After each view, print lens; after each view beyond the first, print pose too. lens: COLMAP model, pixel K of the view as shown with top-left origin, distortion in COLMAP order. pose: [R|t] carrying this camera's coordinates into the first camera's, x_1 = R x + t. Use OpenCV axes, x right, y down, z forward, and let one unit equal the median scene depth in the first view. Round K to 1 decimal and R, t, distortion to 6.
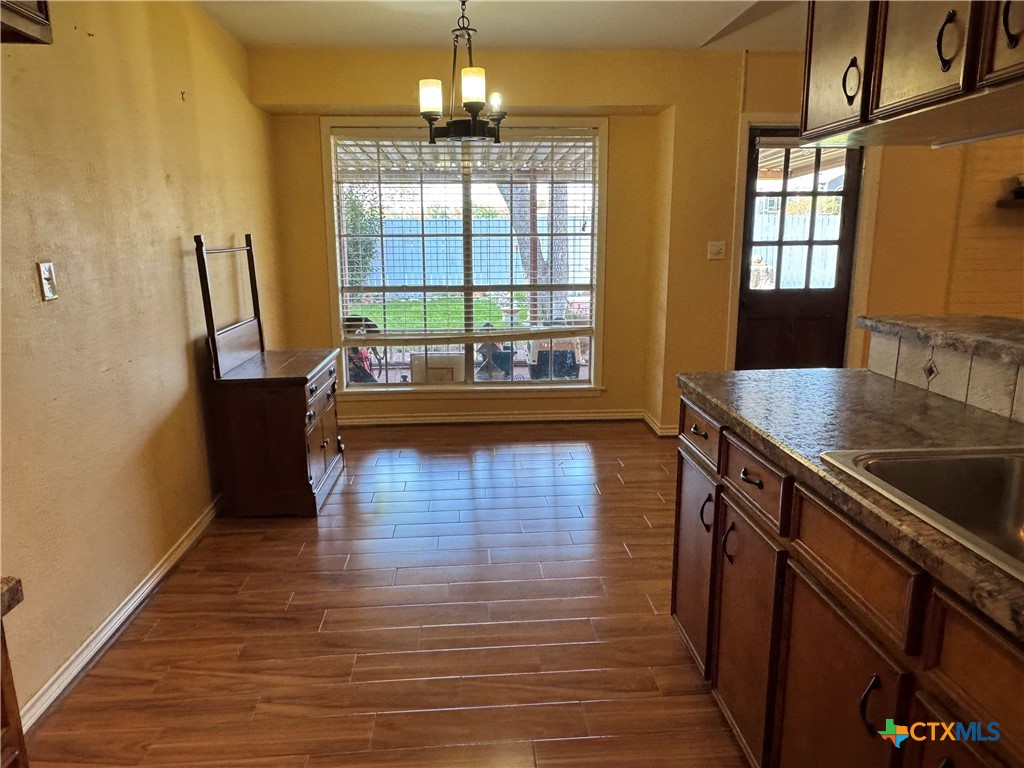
lens RADIAL K [[705.8, 0, 515.7], [0, 705.8, 386.9], [0, 0, 1]] dist [-0.003850, 0.002117]
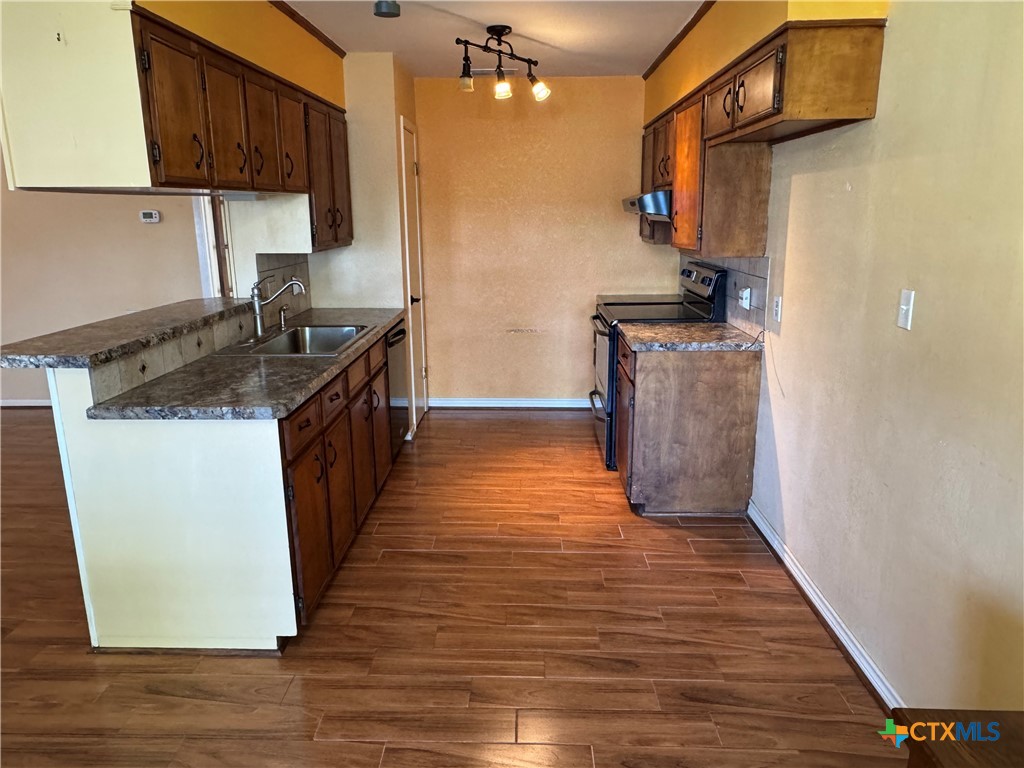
lens RADIAL K [[705.8, 0, 509.1], [0, 705.8, 385.1], [0, 0, 1]] dist [-0.003850, 0.002117]
pose [[-0.995630, -0.004563, 0.093275, -0.203119], [0.037145, 0.897048, 0.440370, -0.511011], [-0.085682, 0.441910, -0.892958, 1.978584]]
